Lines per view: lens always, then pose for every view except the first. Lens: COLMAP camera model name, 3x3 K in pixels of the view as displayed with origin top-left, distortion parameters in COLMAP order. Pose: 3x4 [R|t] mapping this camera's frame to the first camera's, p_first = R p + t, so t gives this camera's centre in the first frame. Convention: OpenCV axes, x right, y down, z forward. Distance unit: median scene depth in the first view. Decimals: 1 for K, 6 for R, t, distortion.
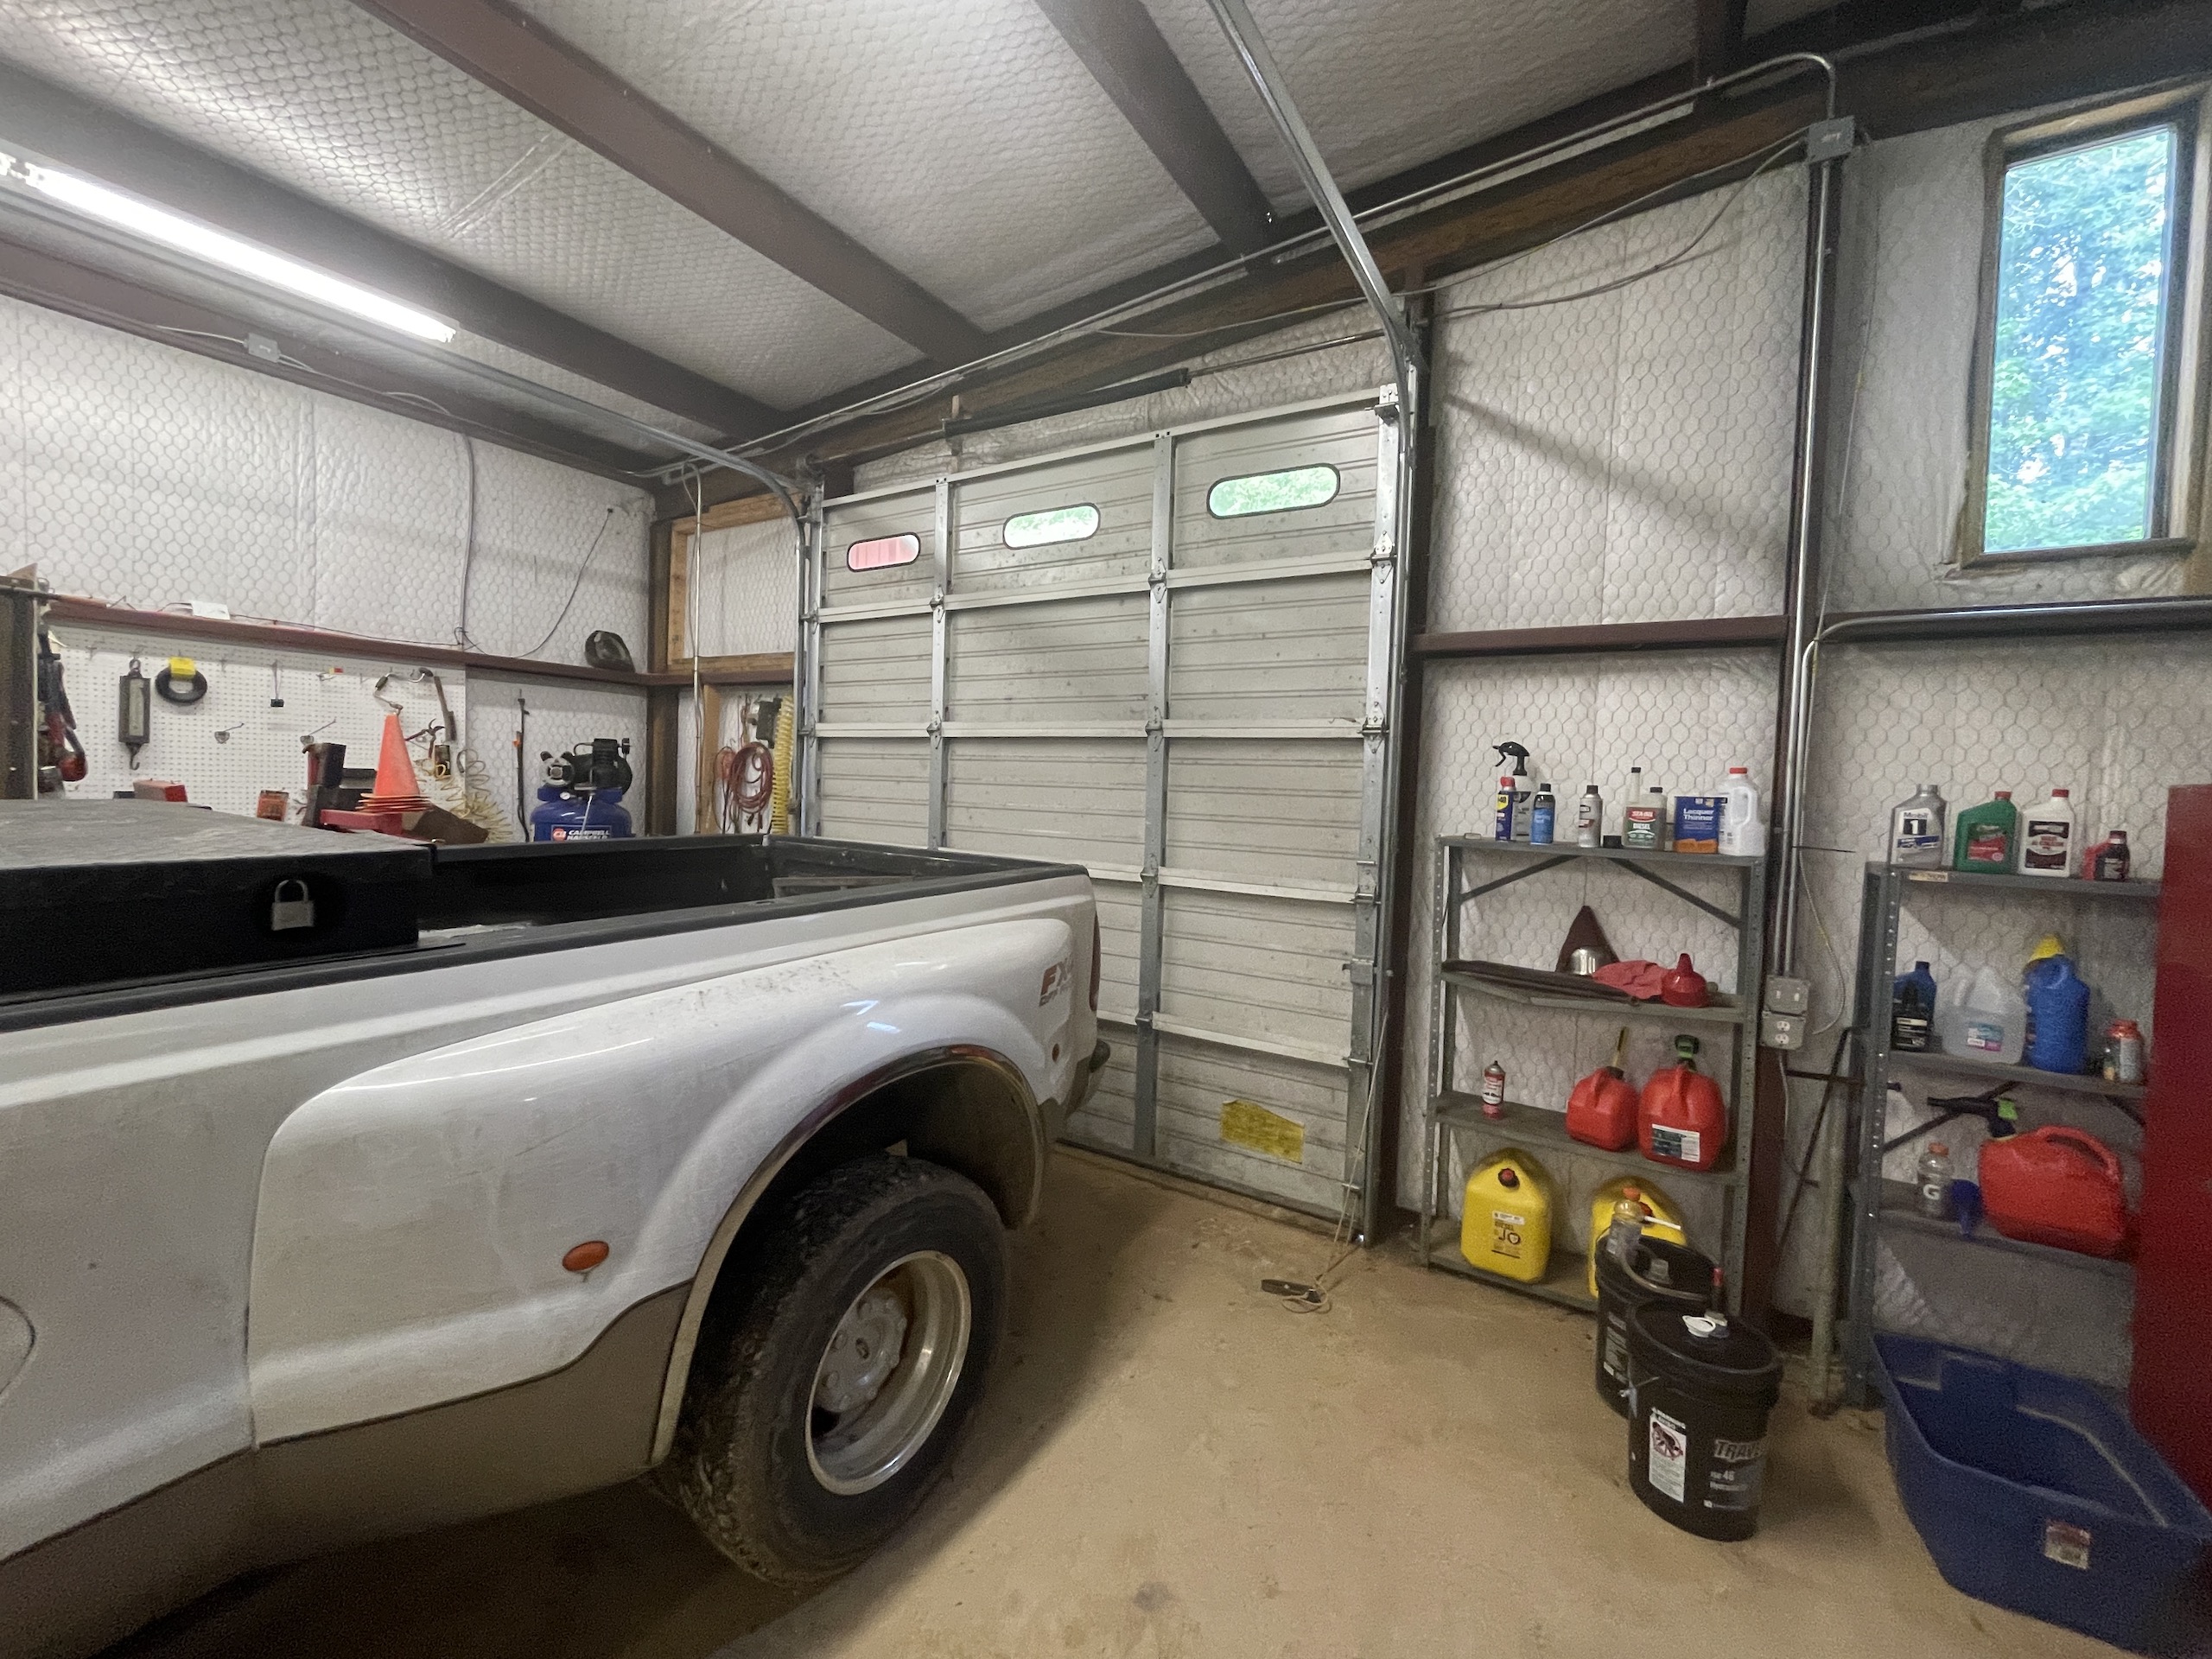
lens RADIAL K [[893.6, 0, 1107.3], [0, 893.6, 820.6], [0, 0, 1]] dist [-0.003933, 0.000007]
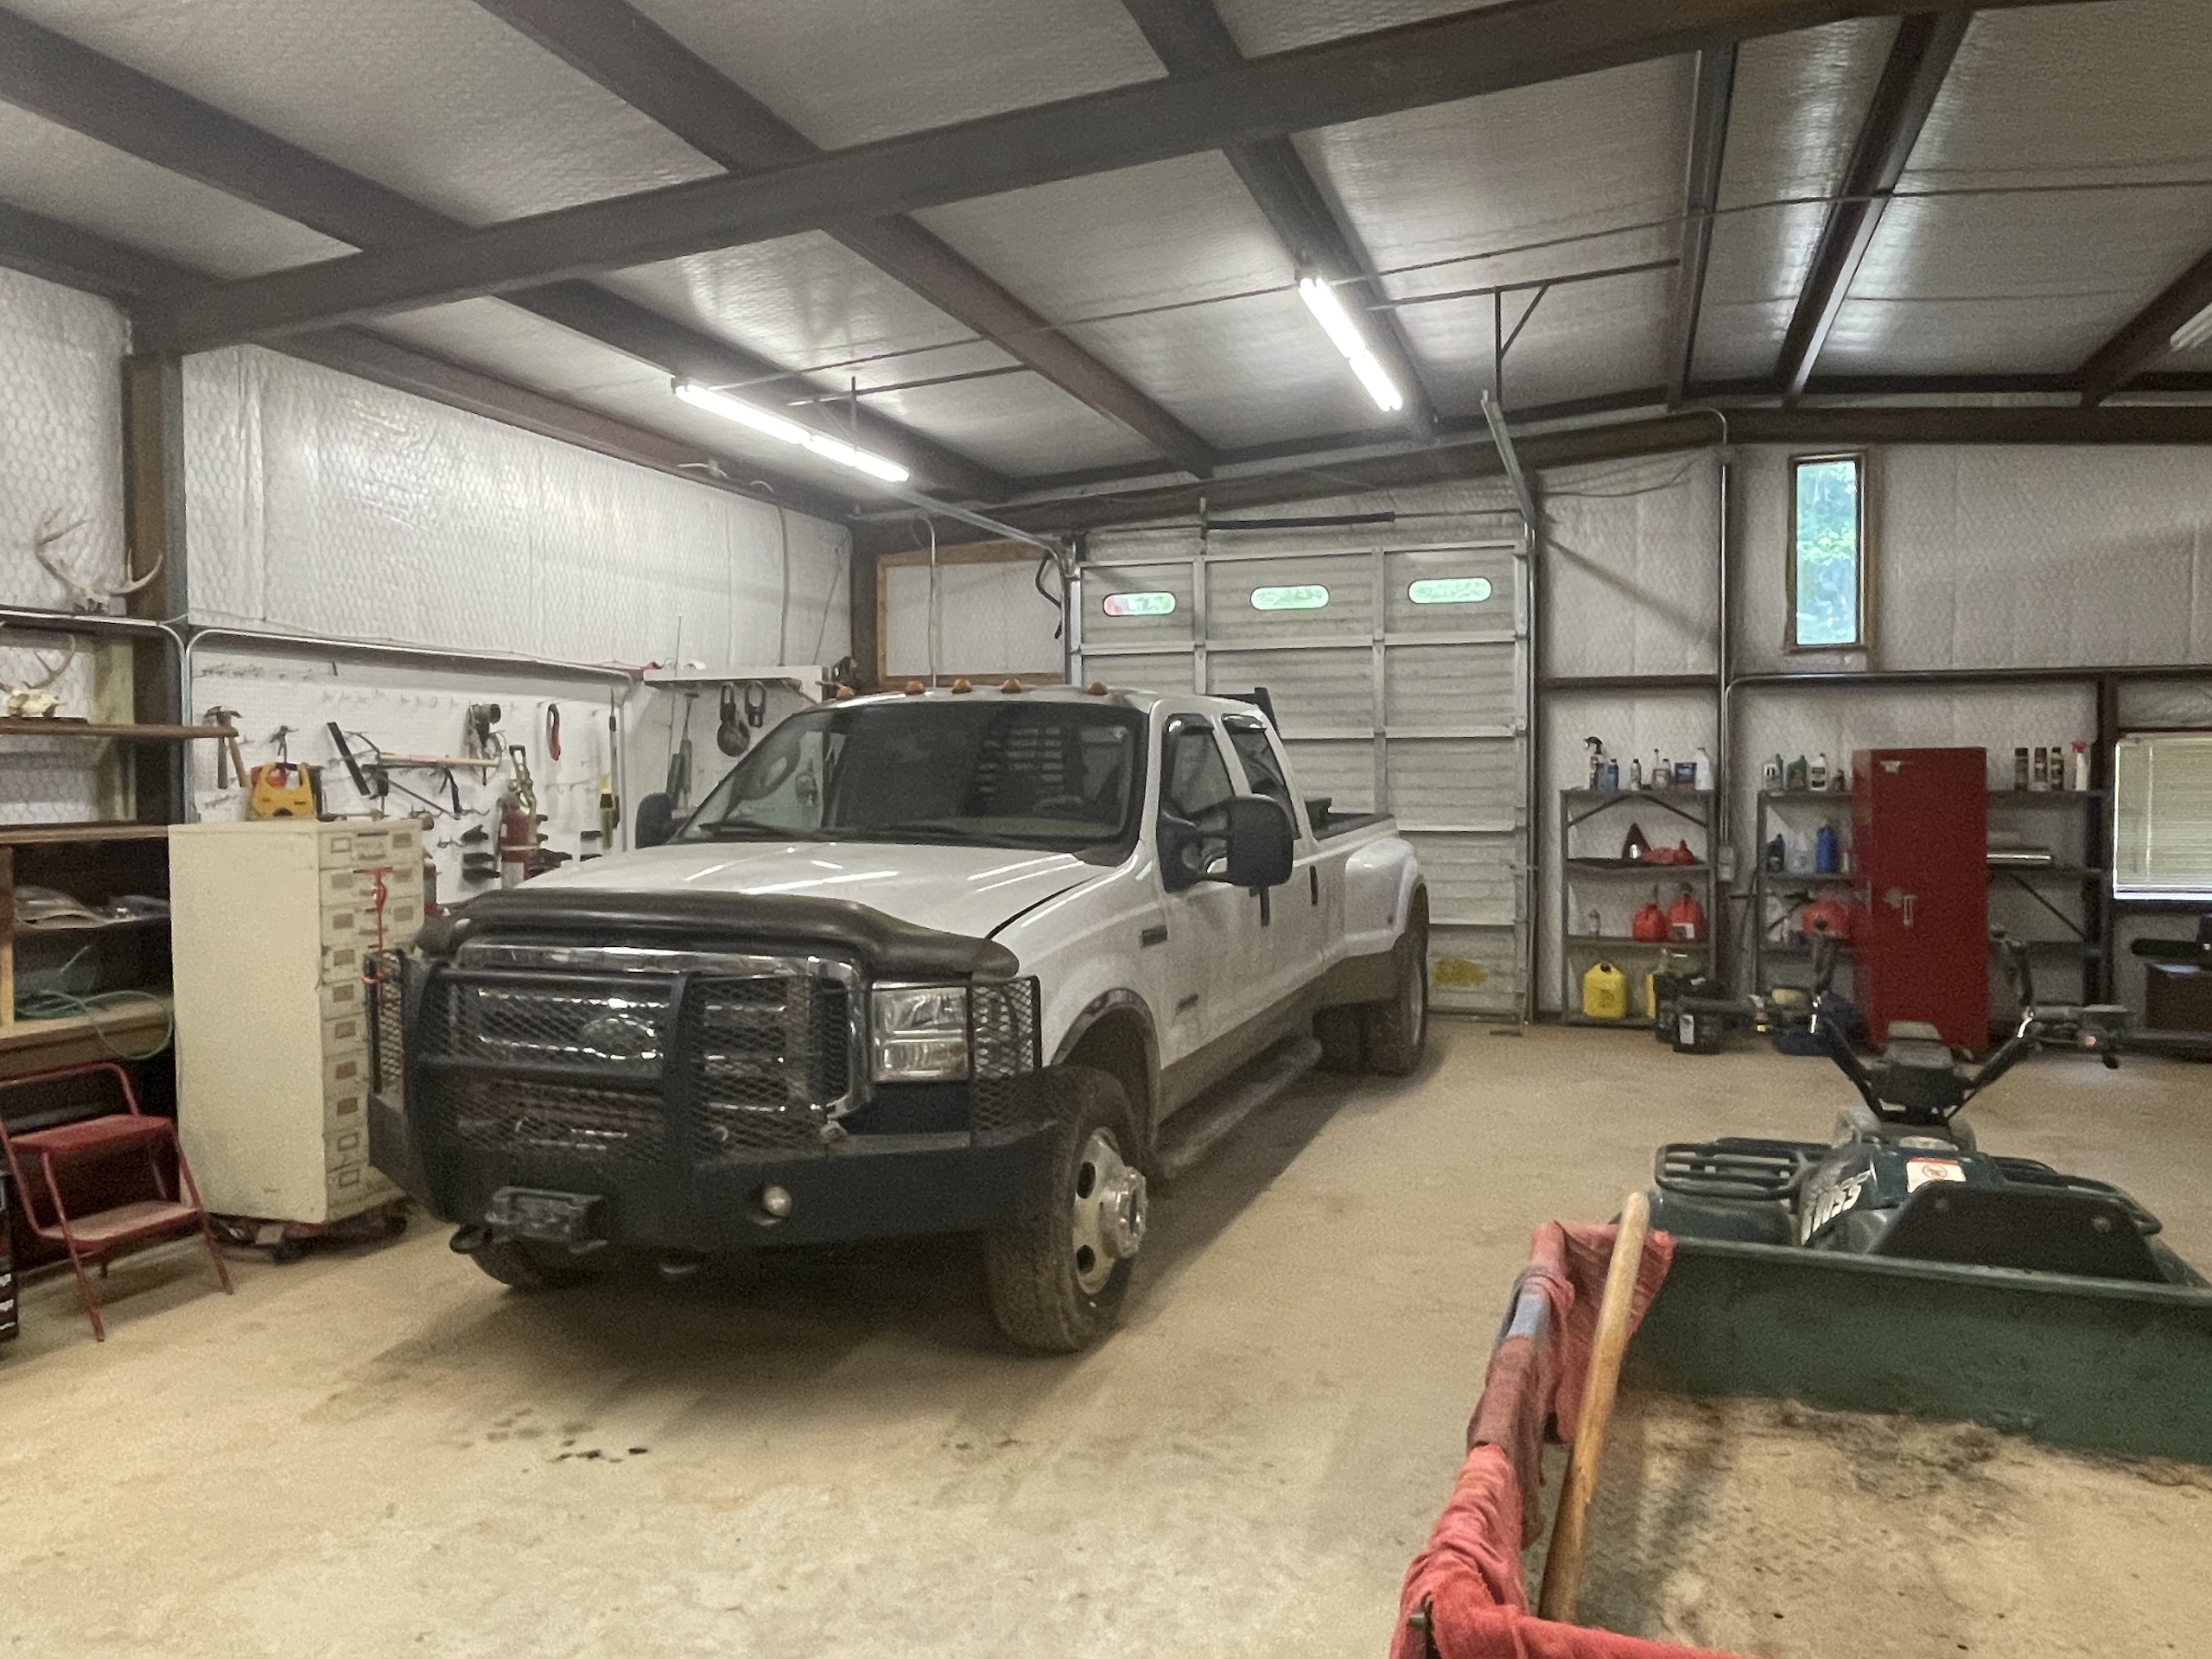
lens RADIAL K [[1583.8, 0, 1106.0], [0, 1583.8, 829.5], [0, 0, 1]] dist [0.001683, -0.000202]
pose [[0.970224, -0.049611, 0.237072, -1.299766], [0.049877, 0.998743, 0.004882, 0.036912], [-0.237017, 0.007087, 0.971480, -1.925810]]
